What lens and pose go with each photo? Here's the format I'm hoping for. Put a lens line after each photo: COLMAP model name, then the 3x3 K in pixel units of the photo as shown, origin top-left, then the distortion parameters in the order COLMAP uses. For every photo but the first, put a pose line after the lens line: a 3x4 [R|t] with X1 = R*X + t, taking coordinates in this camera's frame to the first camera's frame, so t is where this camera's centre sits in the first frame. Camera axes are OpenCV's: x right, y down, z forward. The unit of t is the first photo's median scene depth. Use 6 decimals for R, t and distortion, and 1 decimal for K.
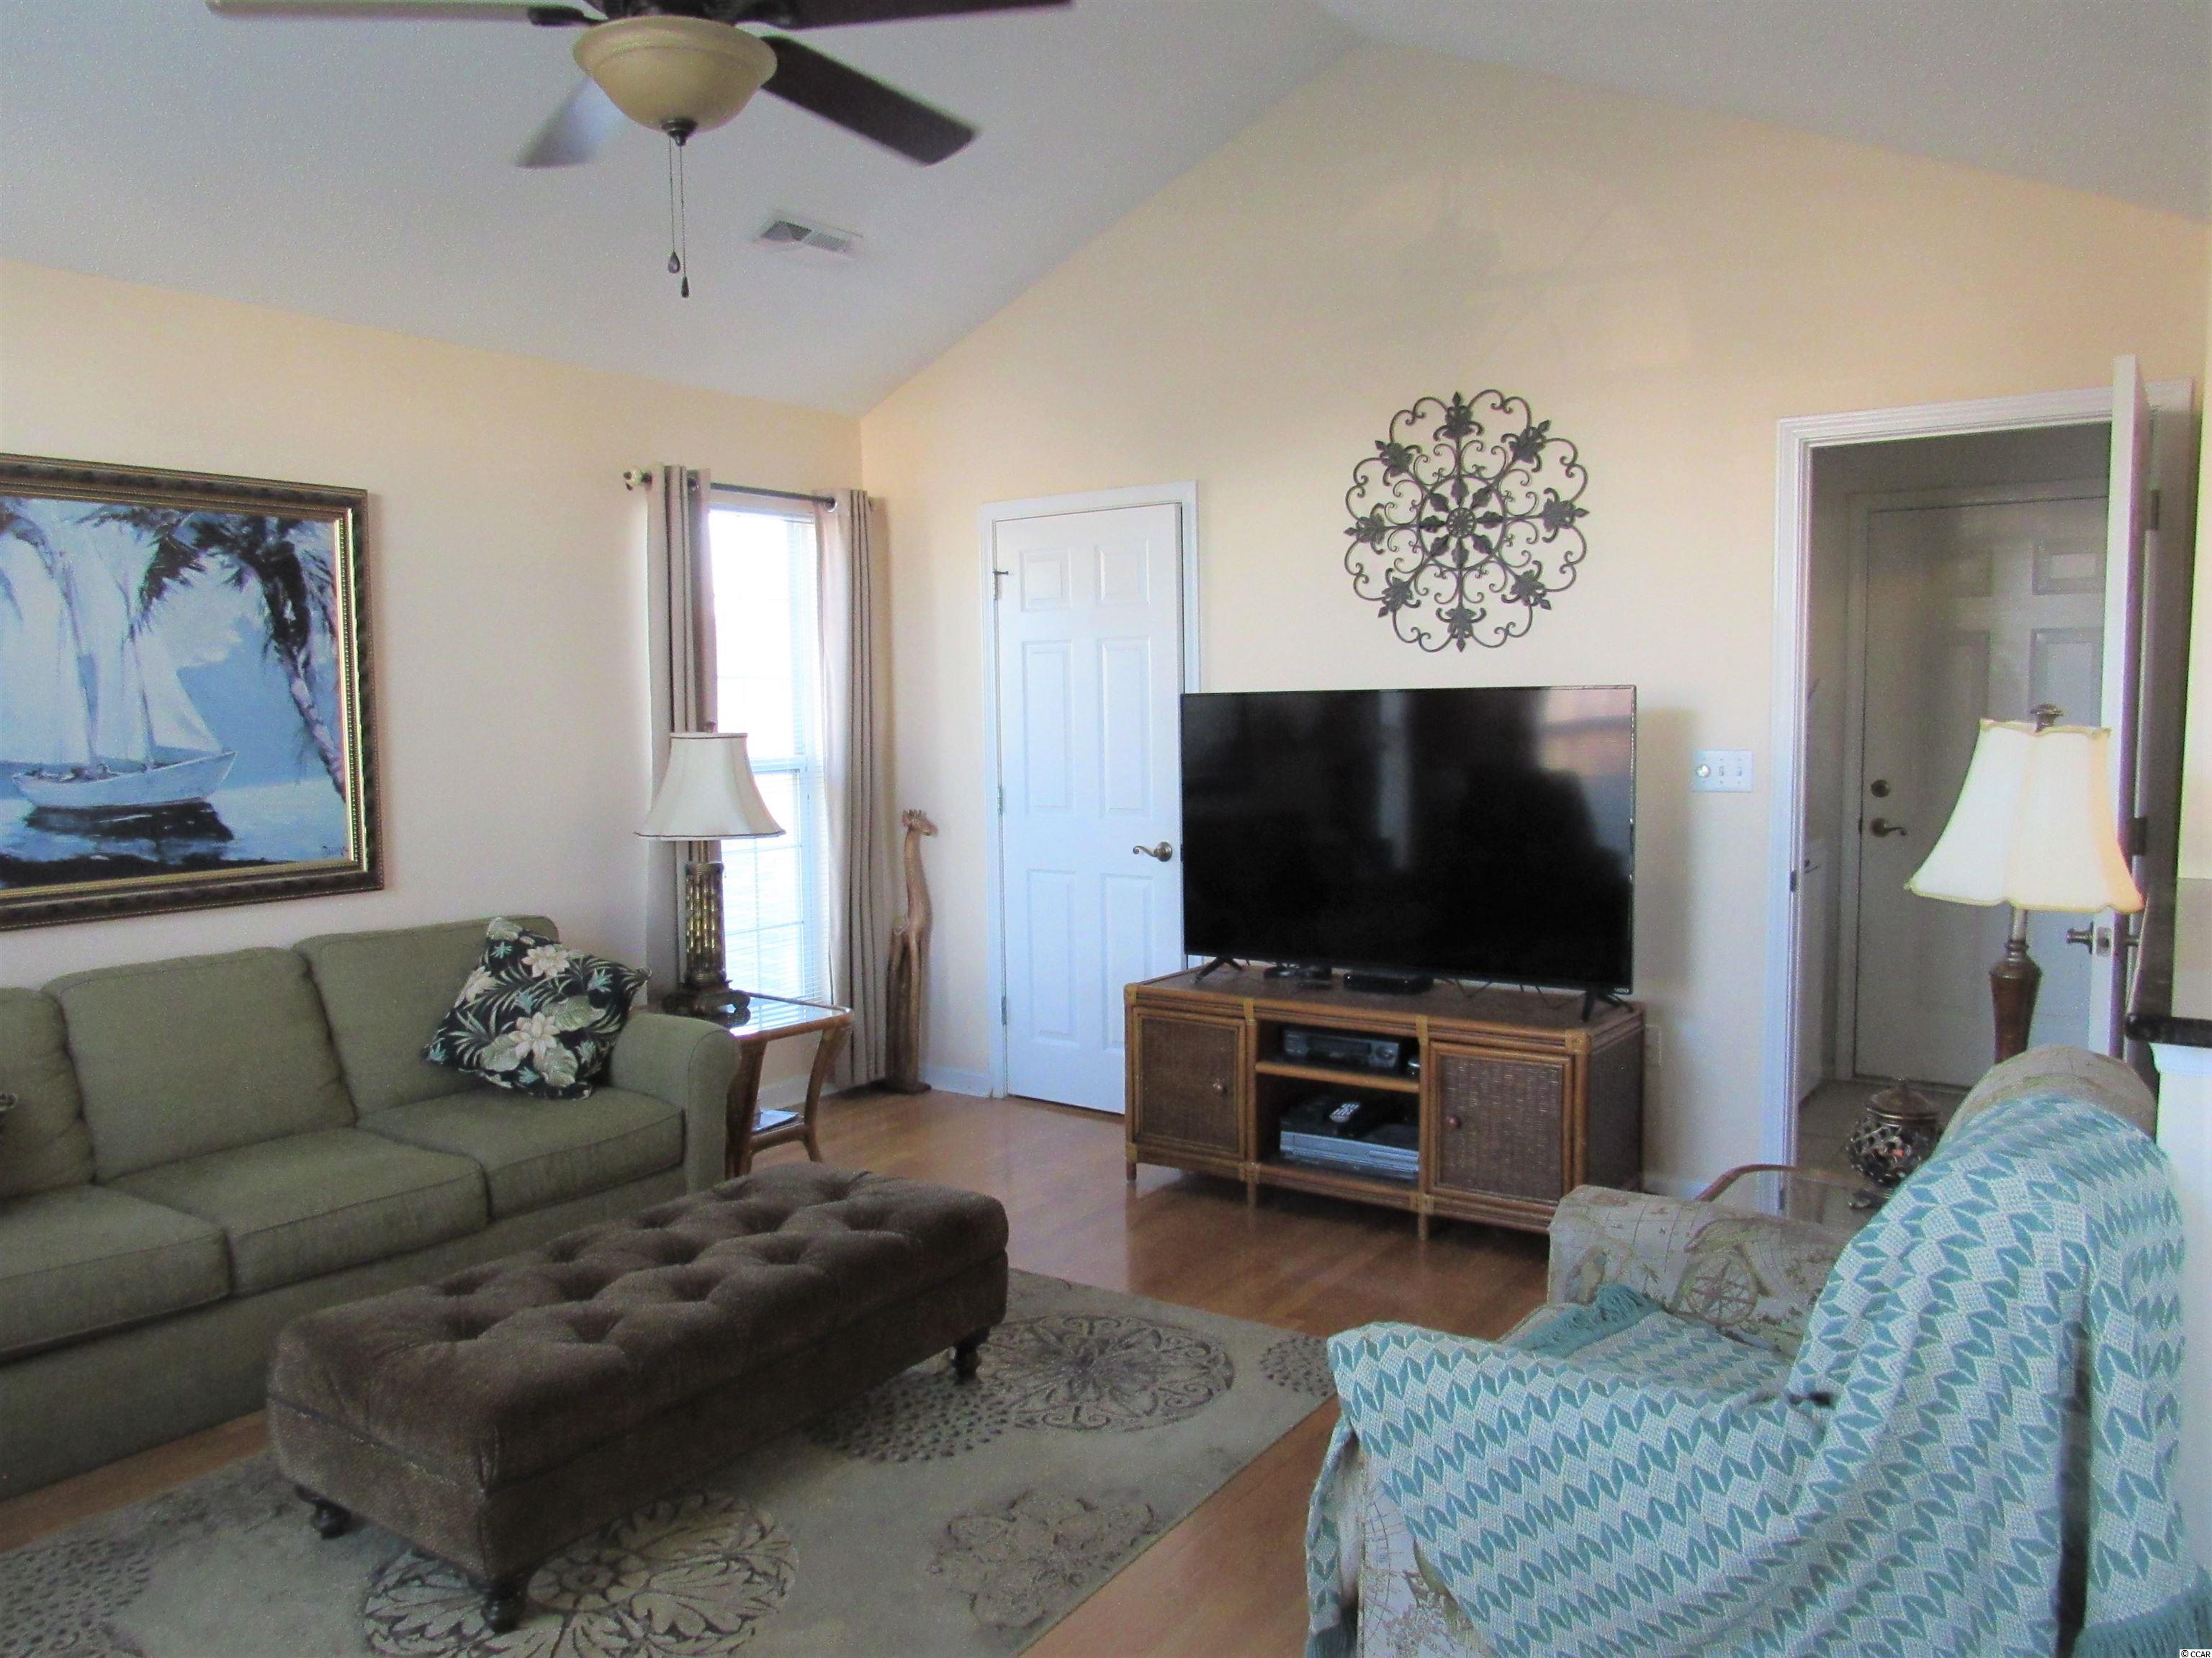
lens RADIAL K [[1623.5, 0, 1134.2], [0, 1623.5, 824.9], [0, 0, 1]] dist [-0.020059, 0.008983]
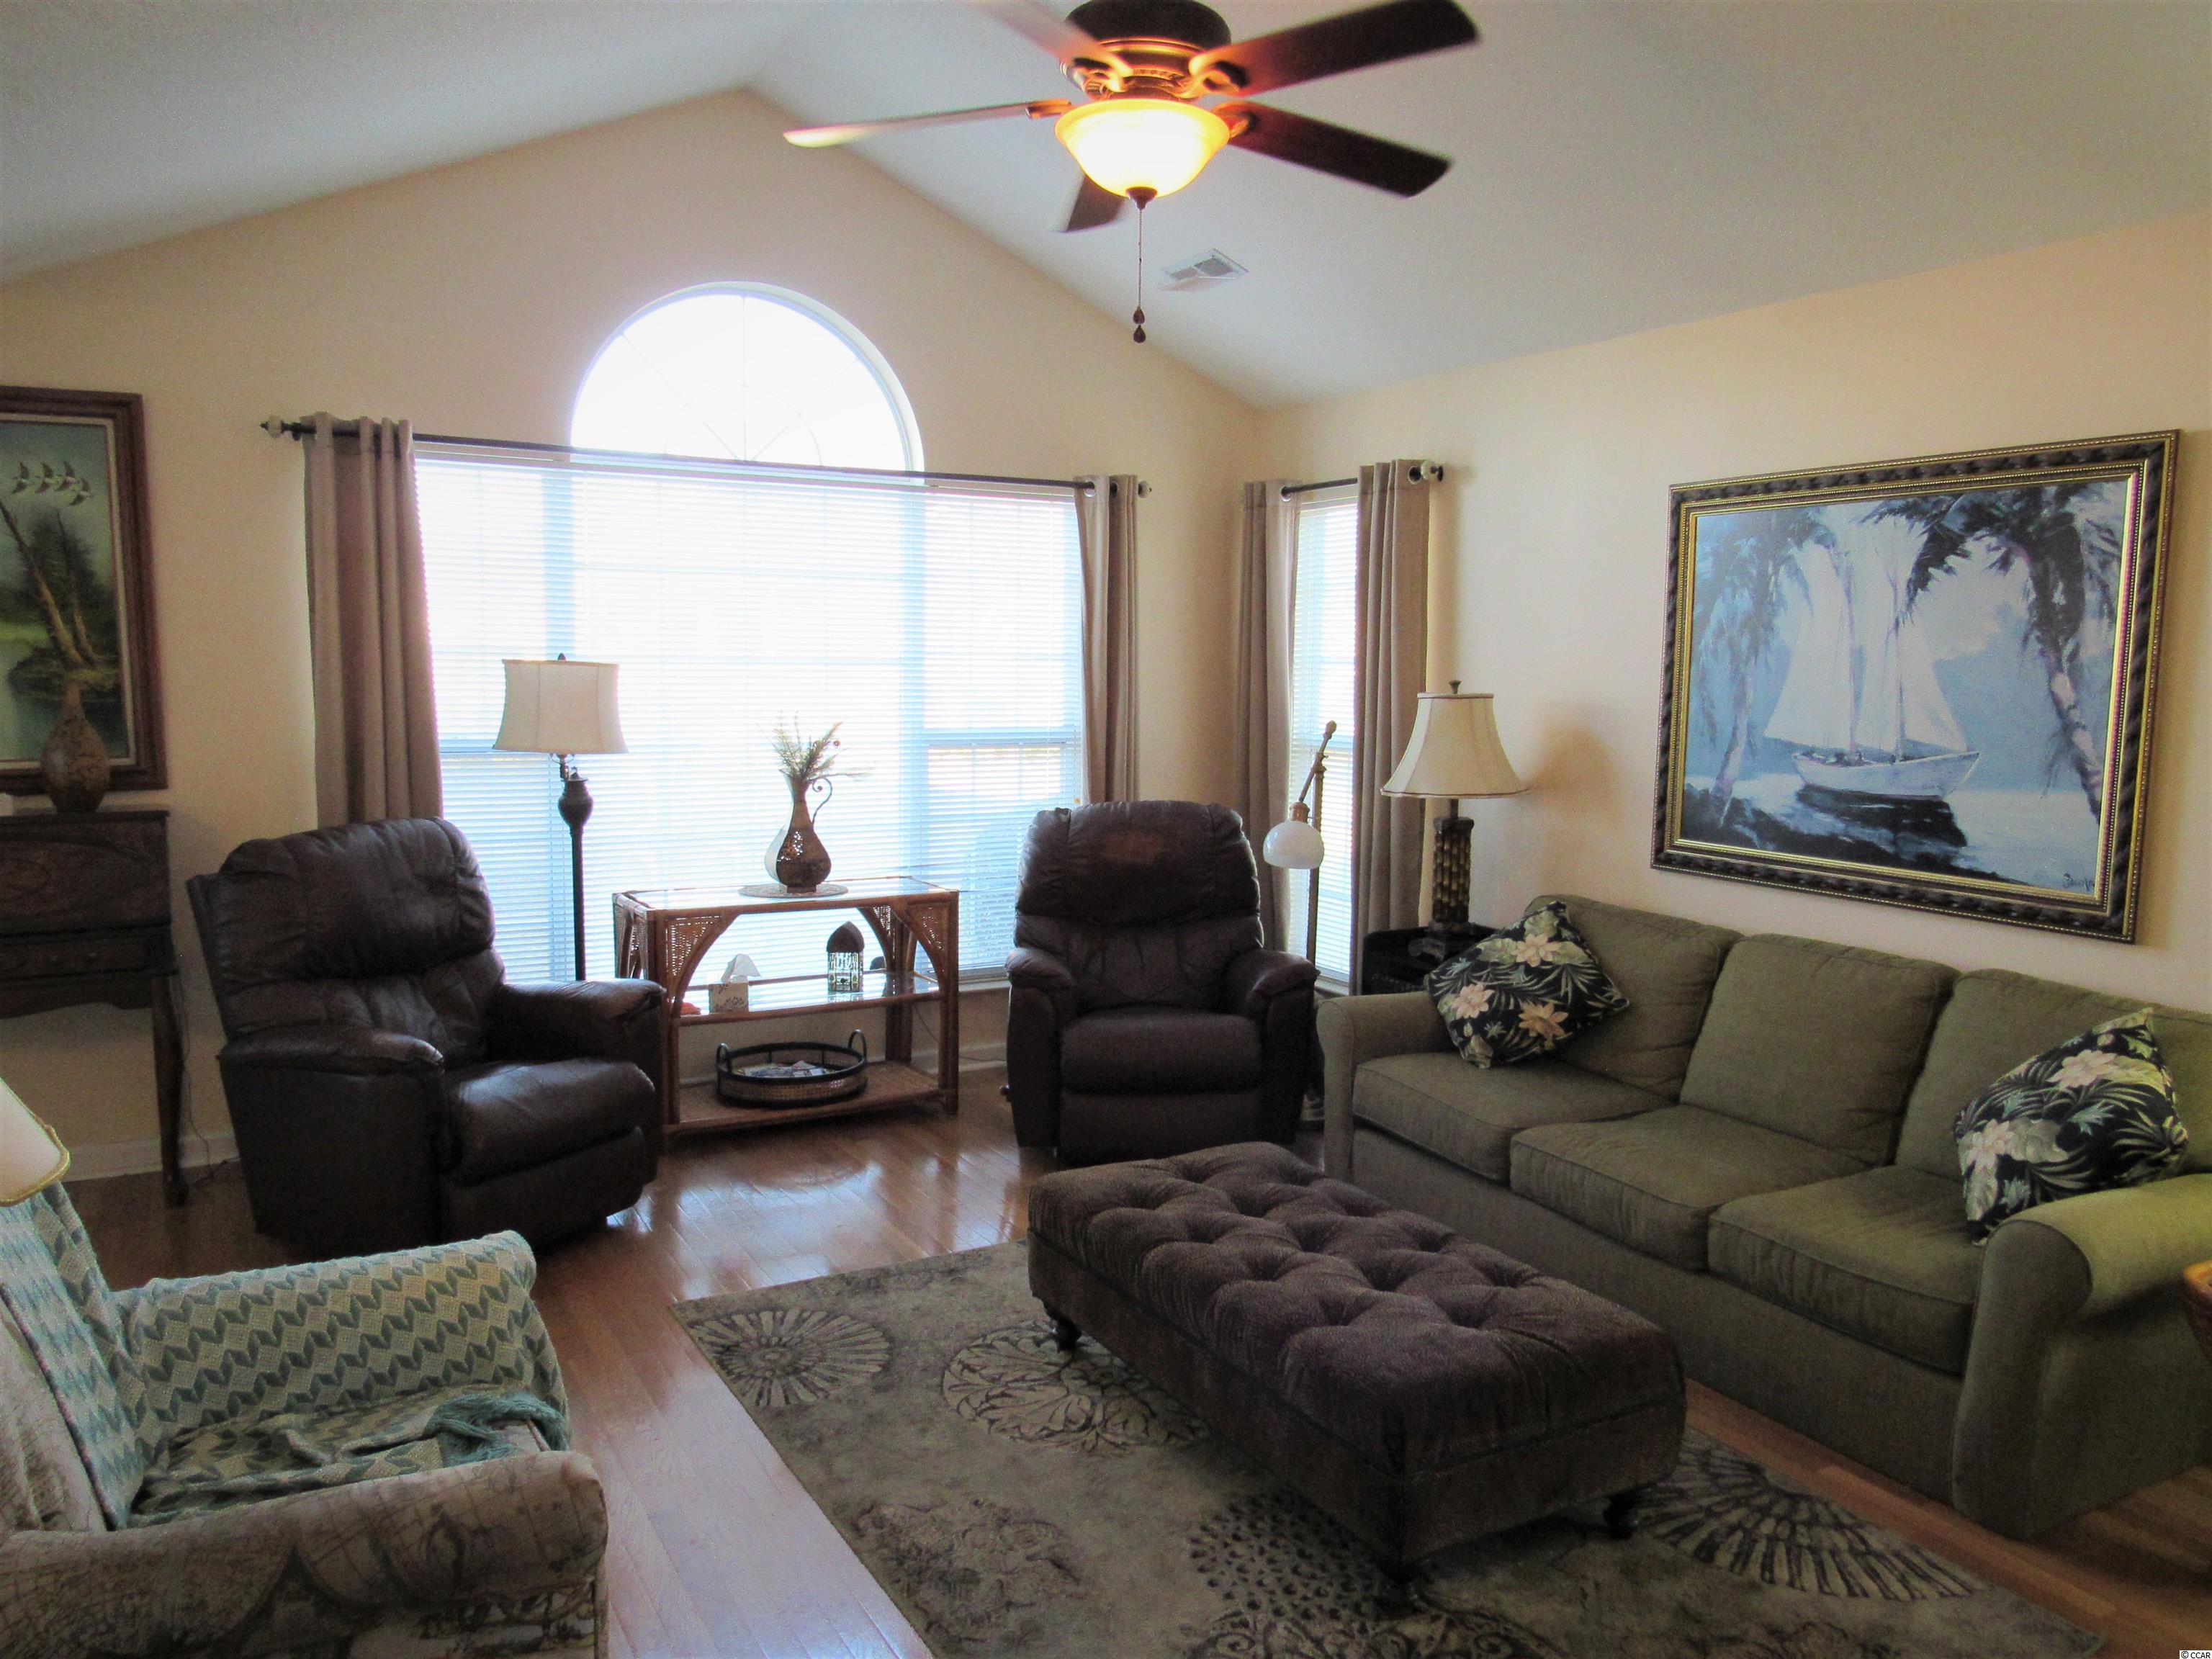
lens RADIAL K [[1623.6, 0, 1110.8], [0, 1623.6, 851.2], [0, 0, 1]] dist [-0.020059, 0.008983]
pose [[-0.446307, 0.109876, -0.888109, 0.476971], [-0.083943, 0.982917, 0.163790, -0.096879], [0.890934, 0.147651, -0.429459, 0.943715]]
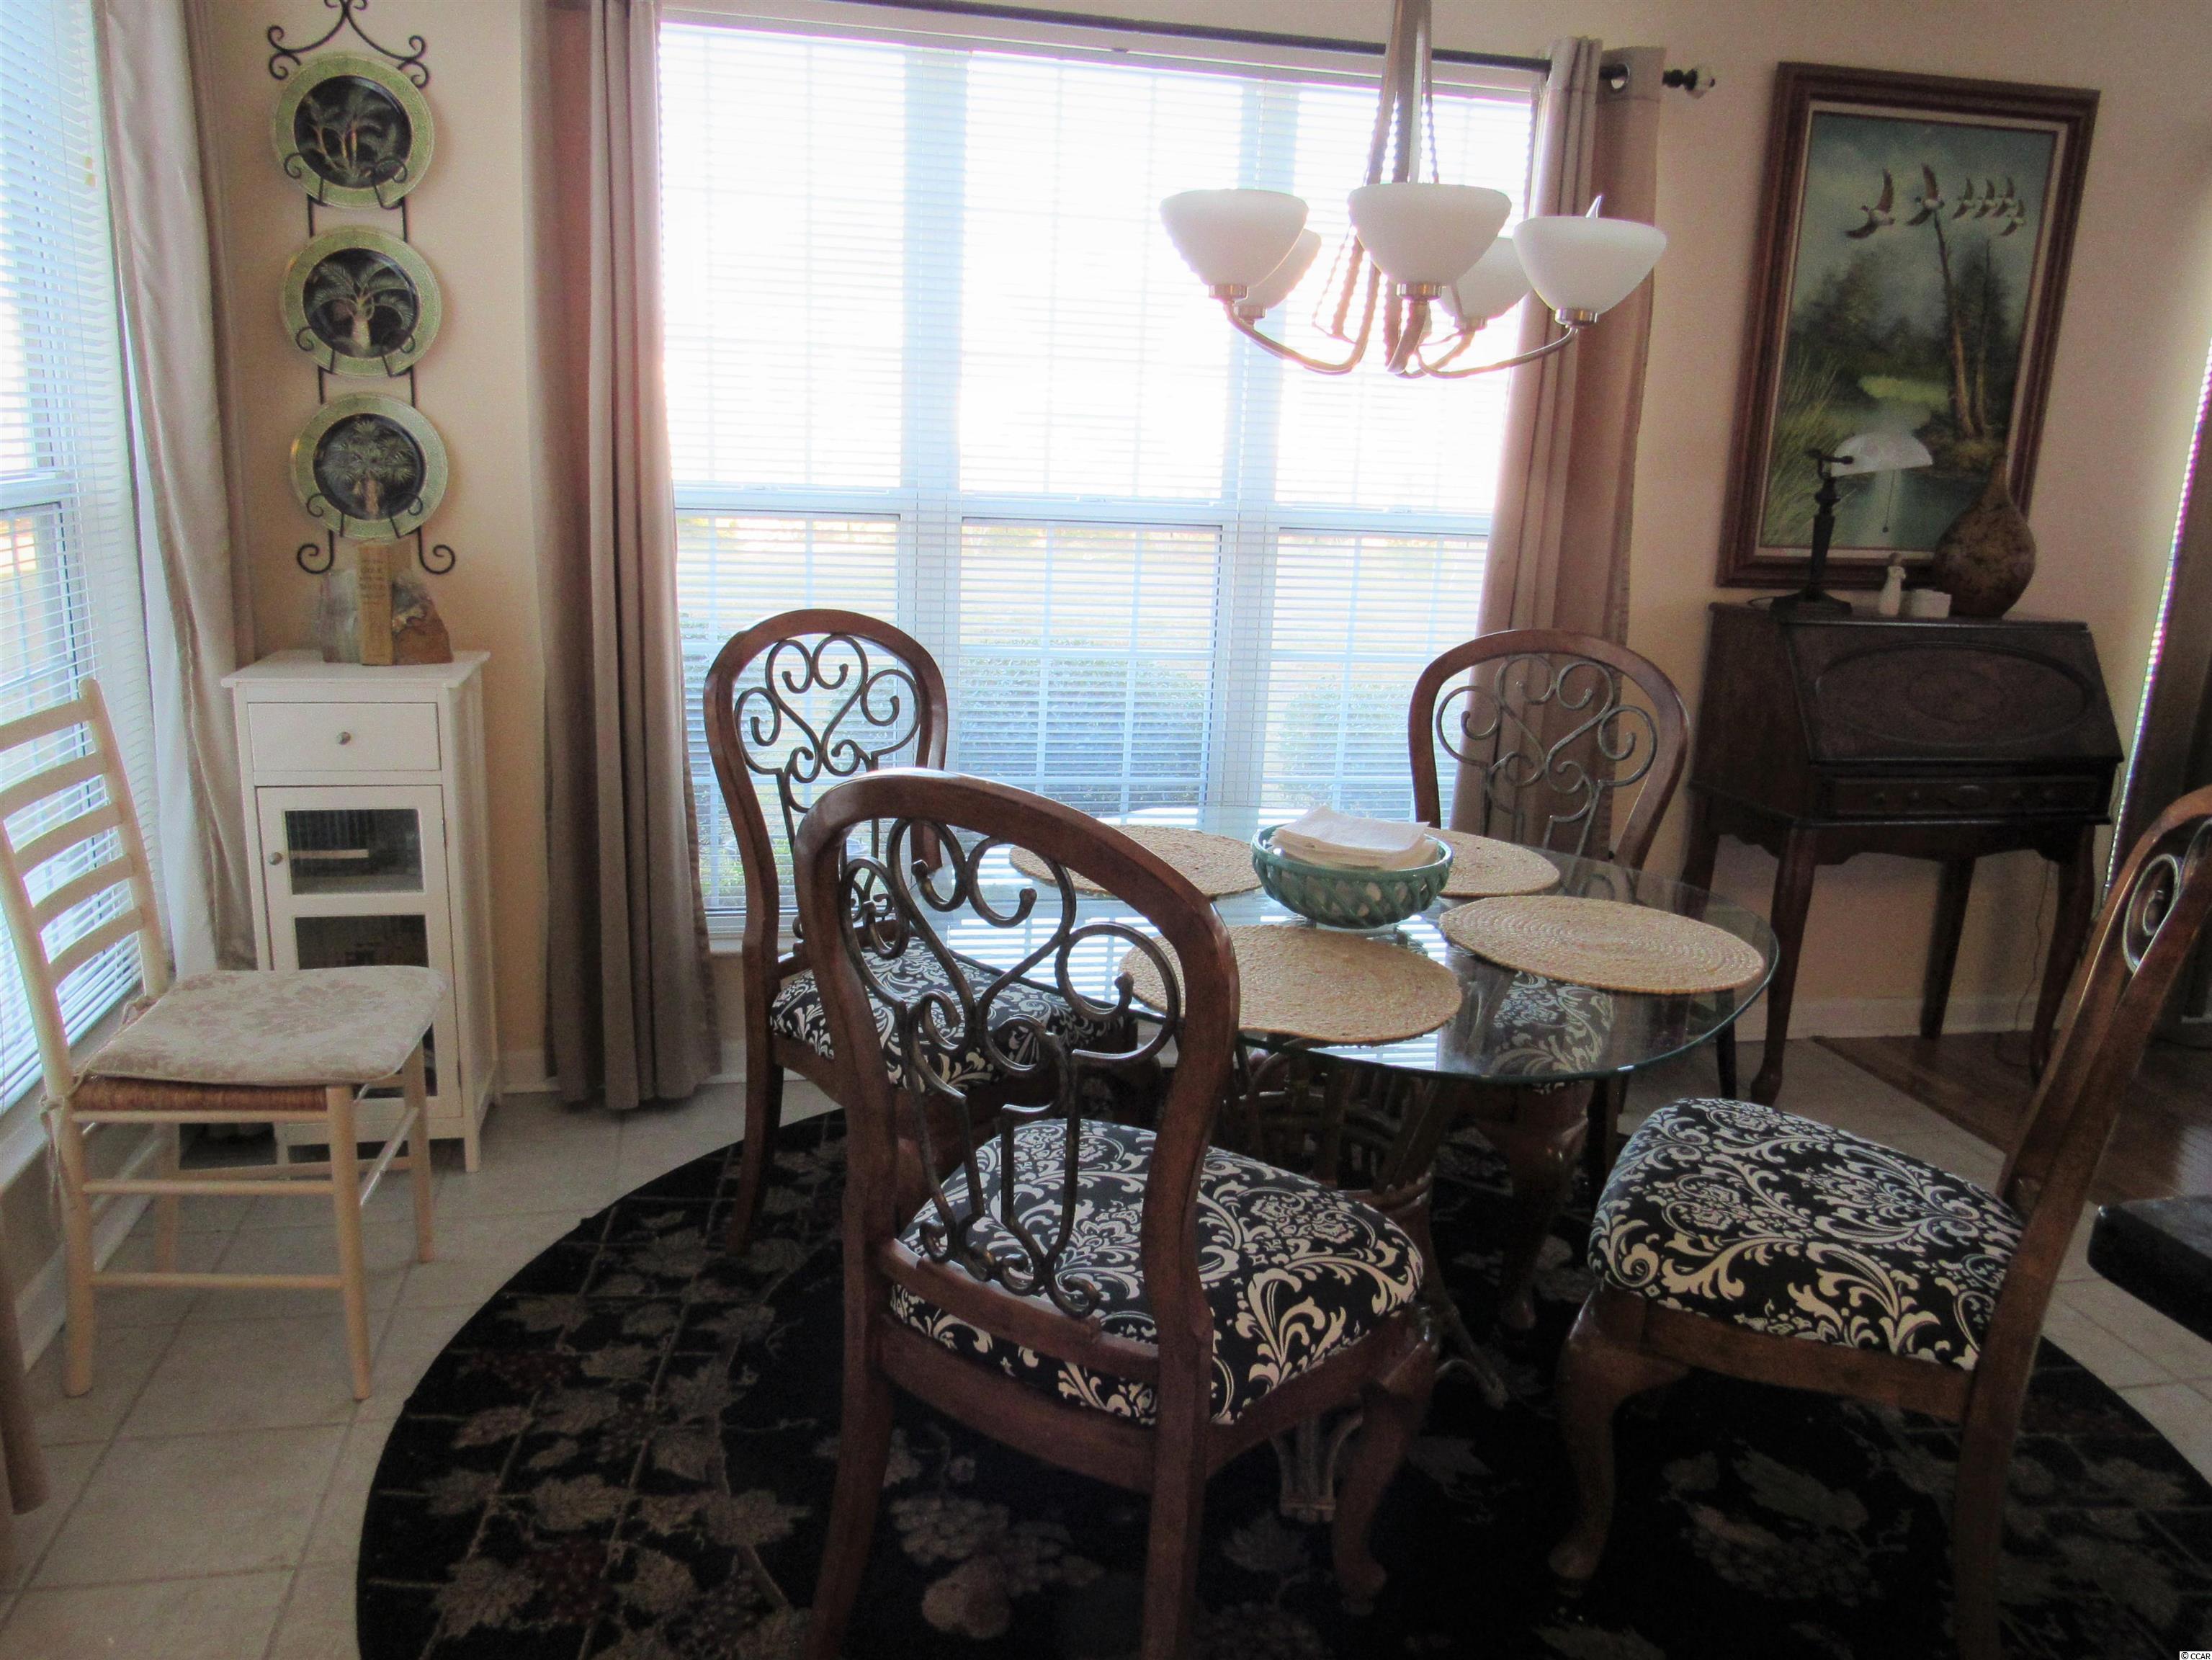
lens RADIAL K [[1623.9, 0, 1090.6], [0, 1623.9, 848.0], [0, 0, 1]] dist [-0.020059, 0.008983]
pose [[-0.697348, 0.157603, -0.699190, 0.799634], [-0.098919, 0.945026, 0.311675, -0.003183], [0.709874, 0.286509, -0.643422, 0.173206]]
